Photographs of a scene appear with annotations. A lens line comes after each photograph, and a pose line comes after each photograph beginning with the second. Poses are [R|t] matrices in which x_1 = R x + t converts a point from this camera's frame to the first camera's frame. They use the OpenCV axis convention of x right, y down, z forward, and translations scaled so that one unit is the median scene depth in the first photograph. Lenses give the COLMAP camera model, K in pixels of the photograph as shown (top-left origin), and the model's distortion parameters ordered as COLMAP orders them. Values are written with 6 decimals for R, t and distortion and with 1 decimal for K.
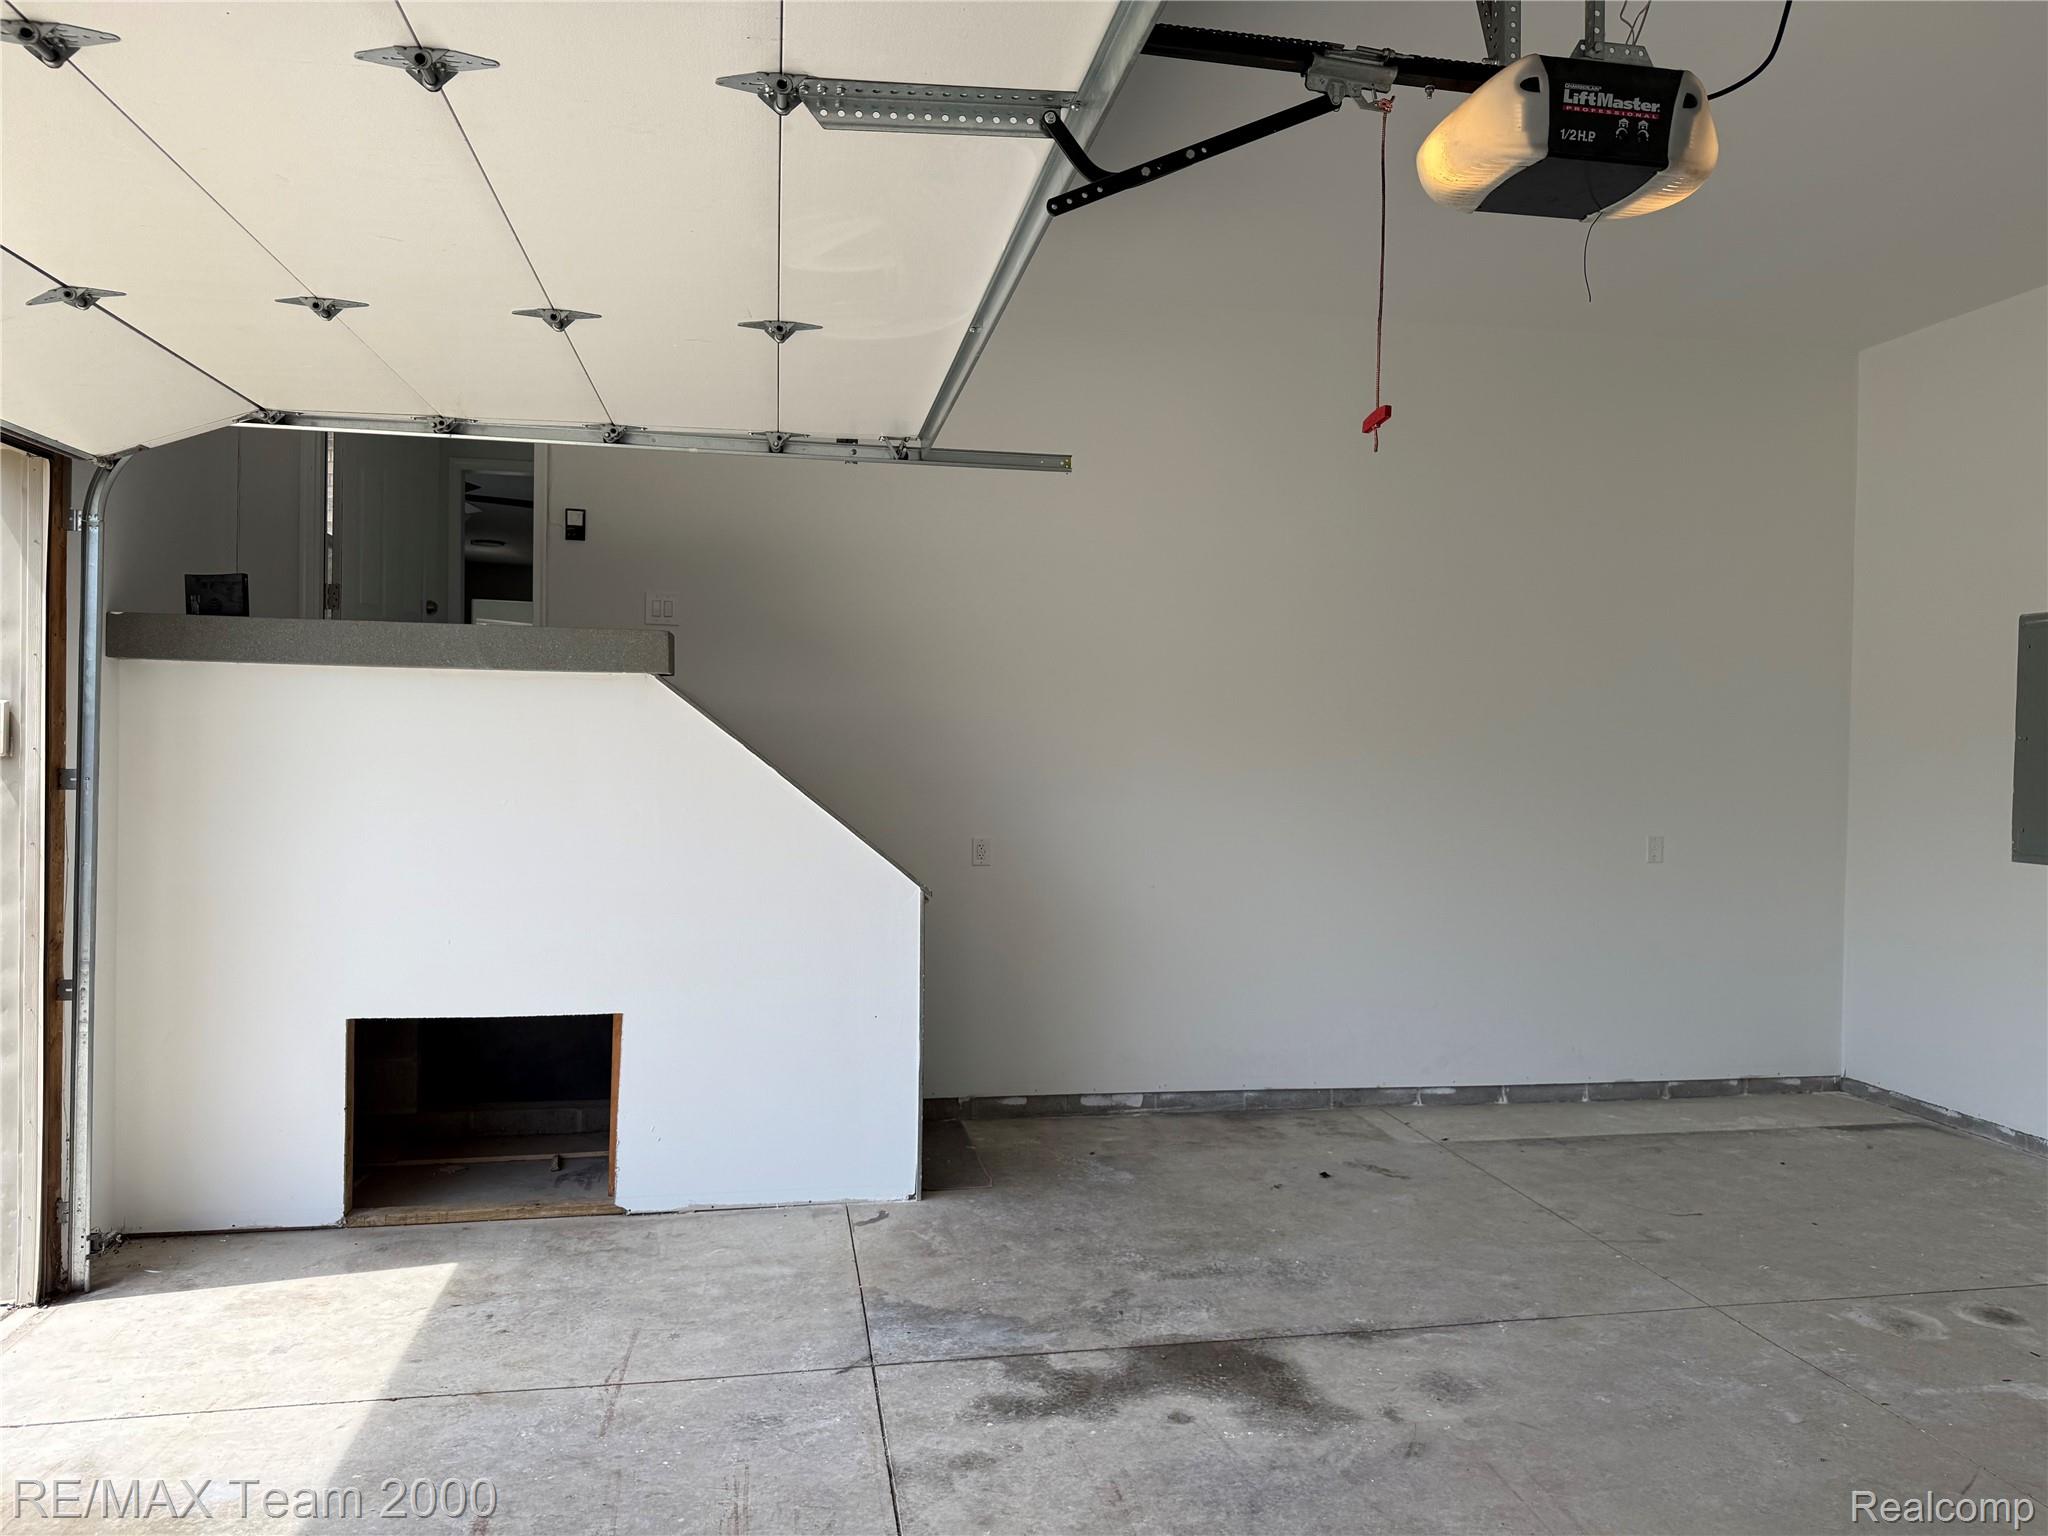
lens RADIAL K [[1447.3, 0, 1025.5], [0, 1447.3, 753.5], [0, 0, 1]] dist [0.023785, -0.024193]
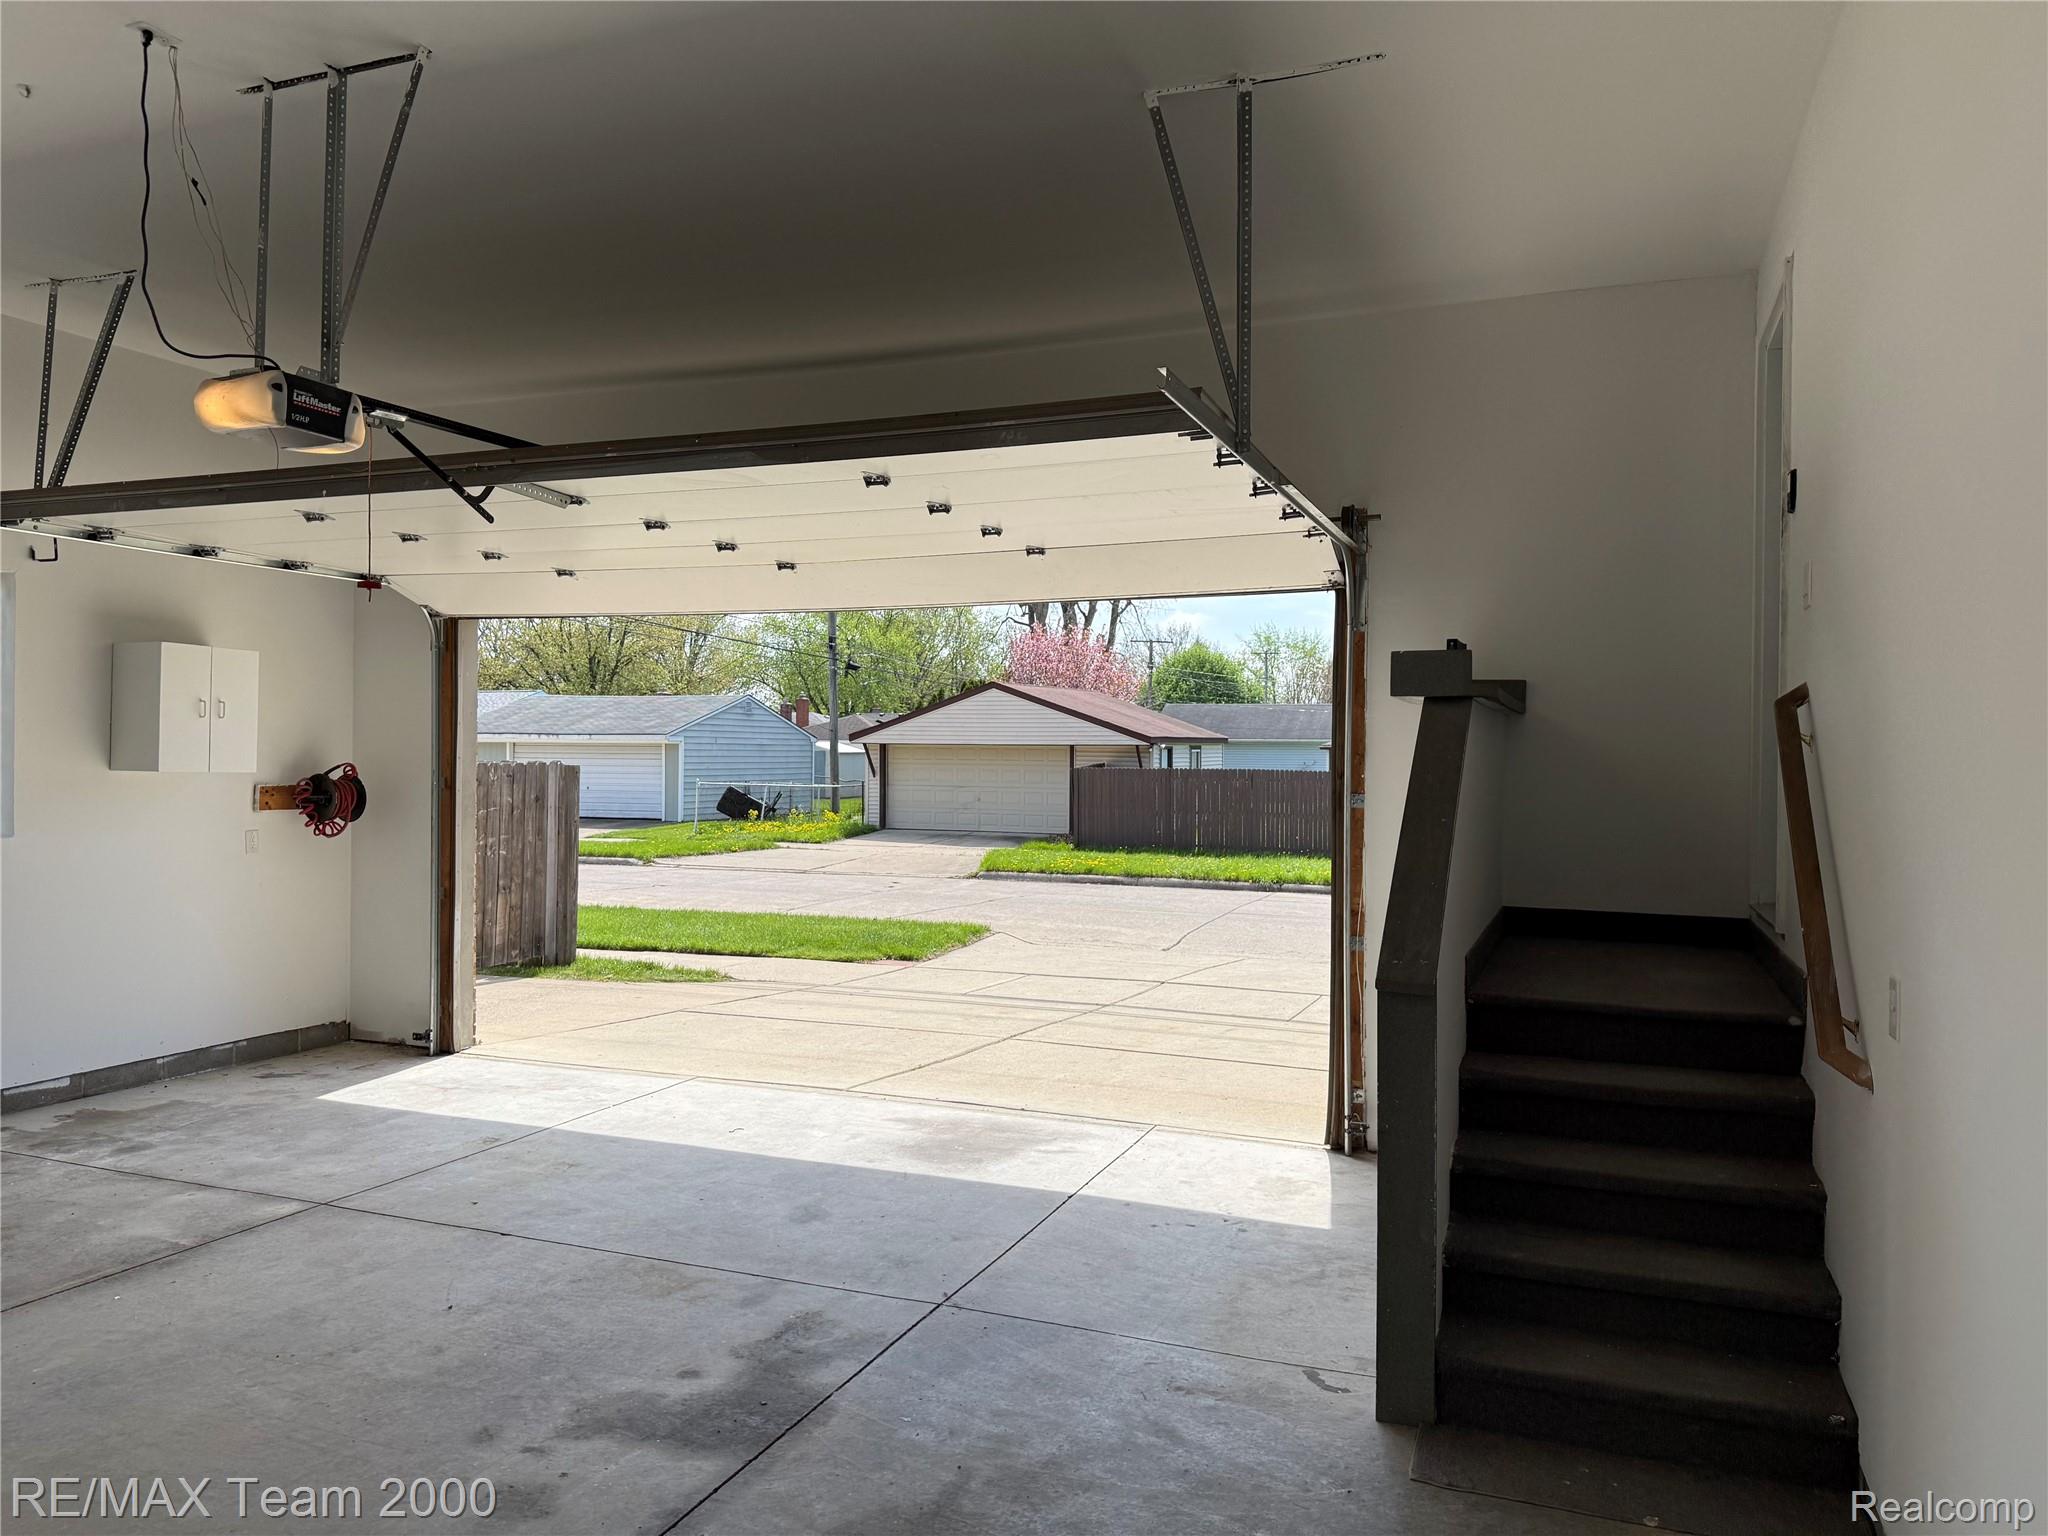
lens RADIAL K [[1447.3, 0, 1022.8], [0, 1447.3, 760.9], [0, 0, 1]] dist [0.023785, -0.024193]
pose [[-0.522114, -0.016120, -0.852724, 0.810370], [-0.026453, 0.999646, -0.002700, -0.008701], [0.852466, 0.021147, -0.522355, 1.570516]]
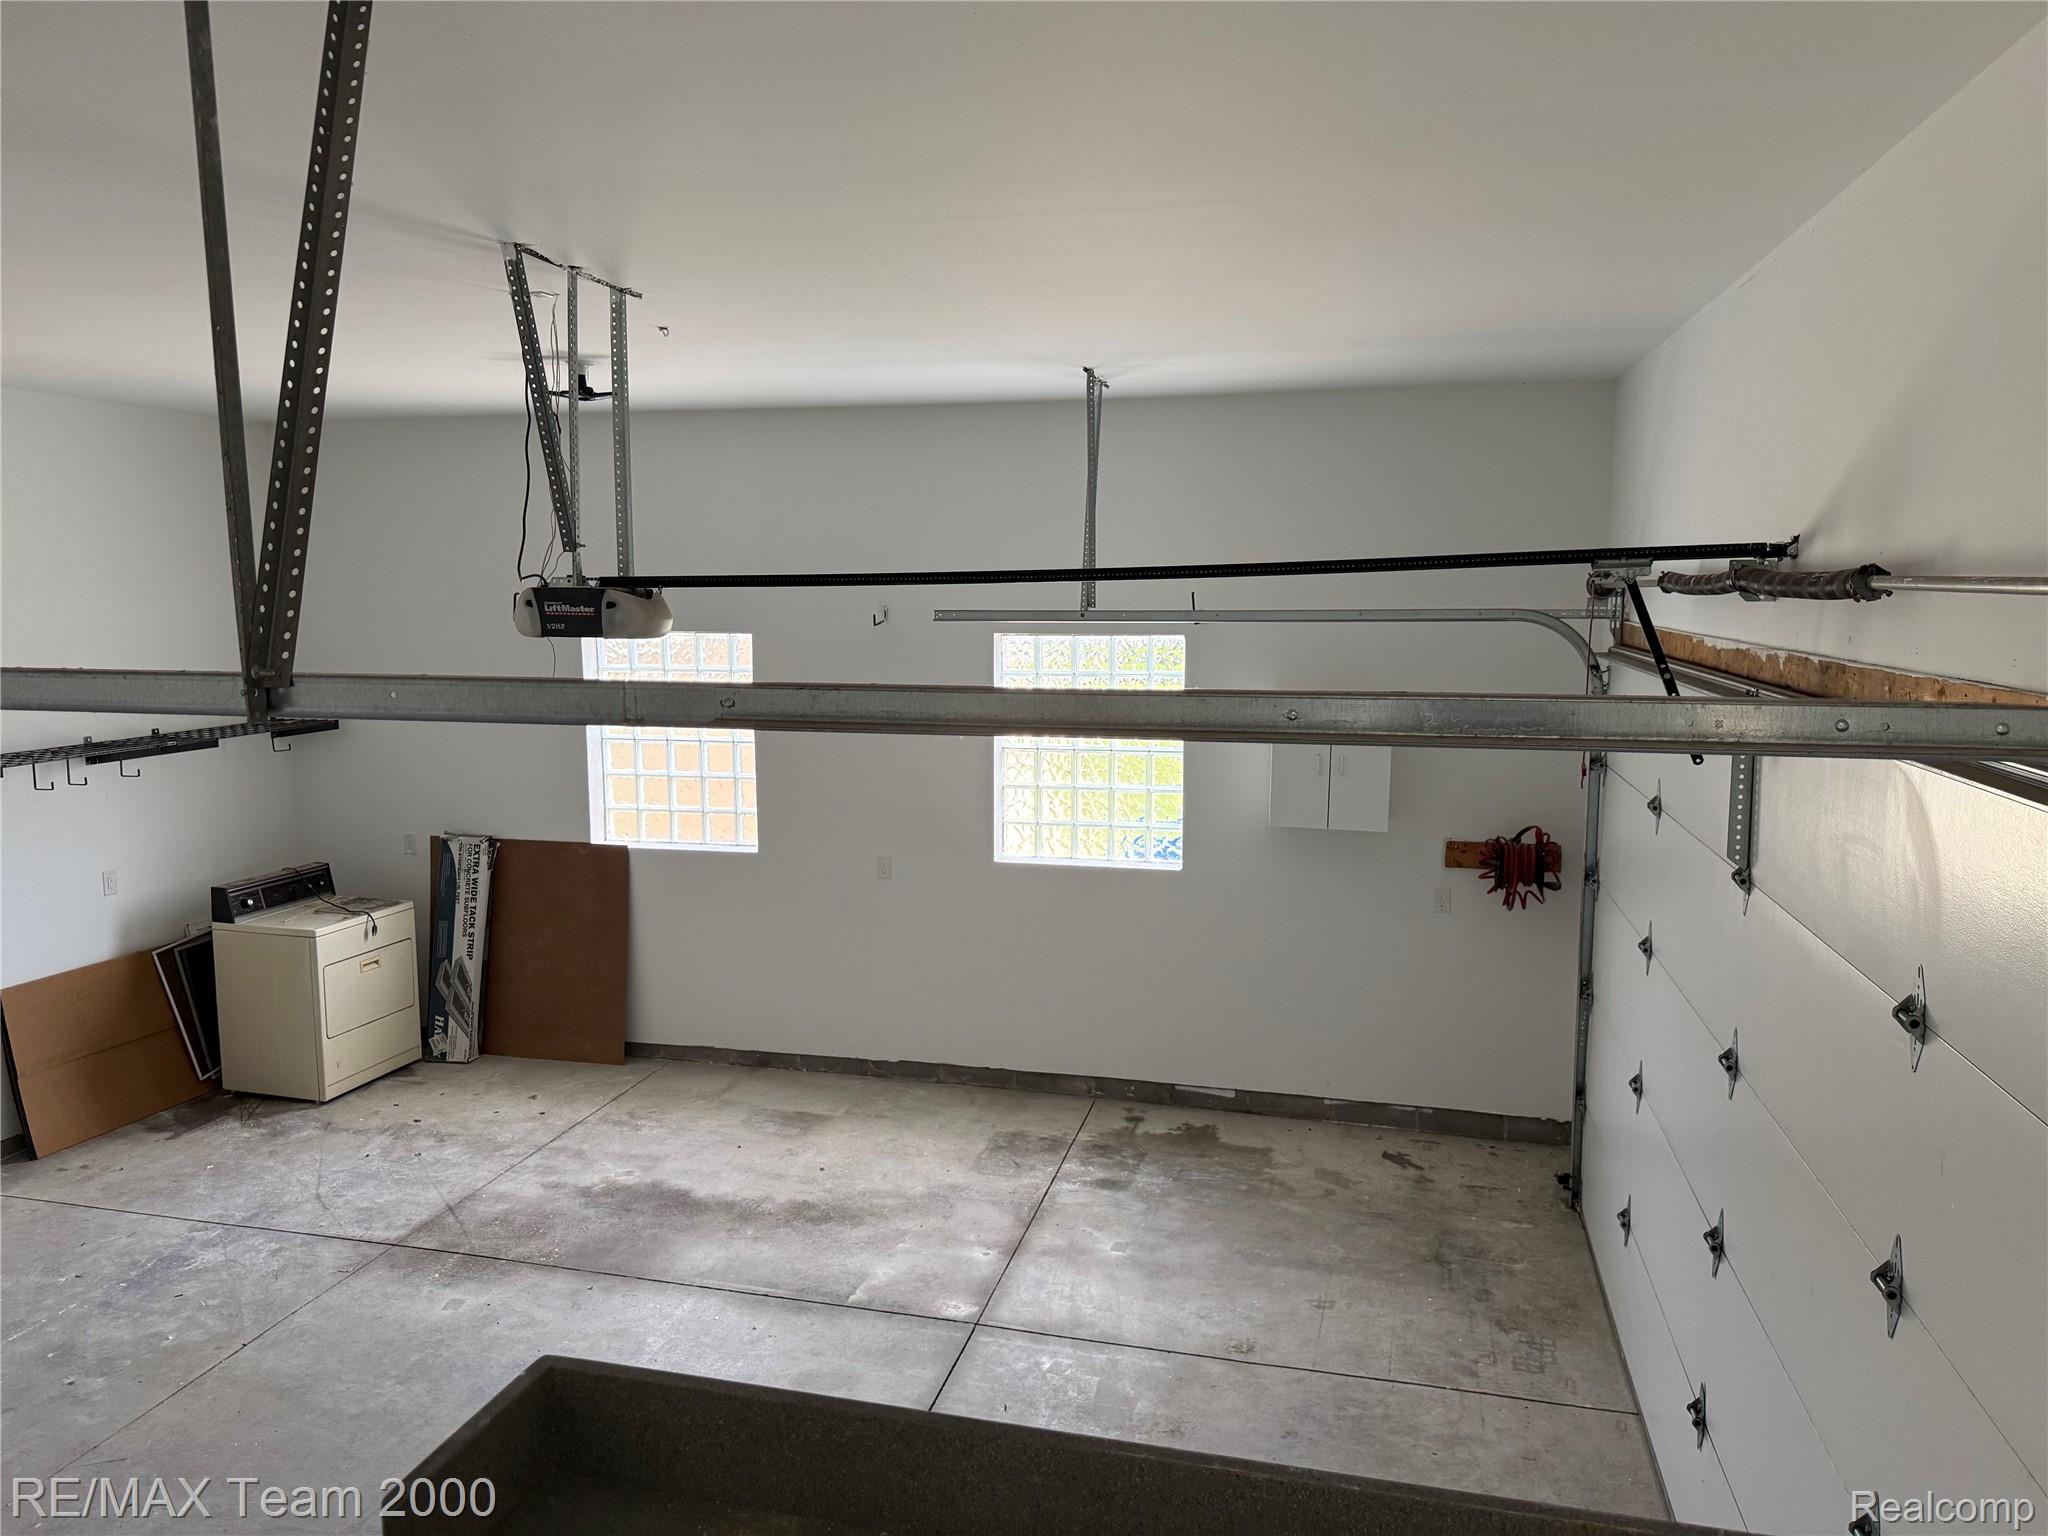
lens RADIAL K [[1447.3, 0, 1028.2], [0, 1447.3, 768.2], [0, 0, 1]] dist [0.023785, -0.024193]
pose [[-0.919503, -0.070924, 0.386632, -0.512733], [-0.013354, 0.988656, 0.149601, -0.293886], [-0.392857, 0.132396, -0.910019, 1.467027]]
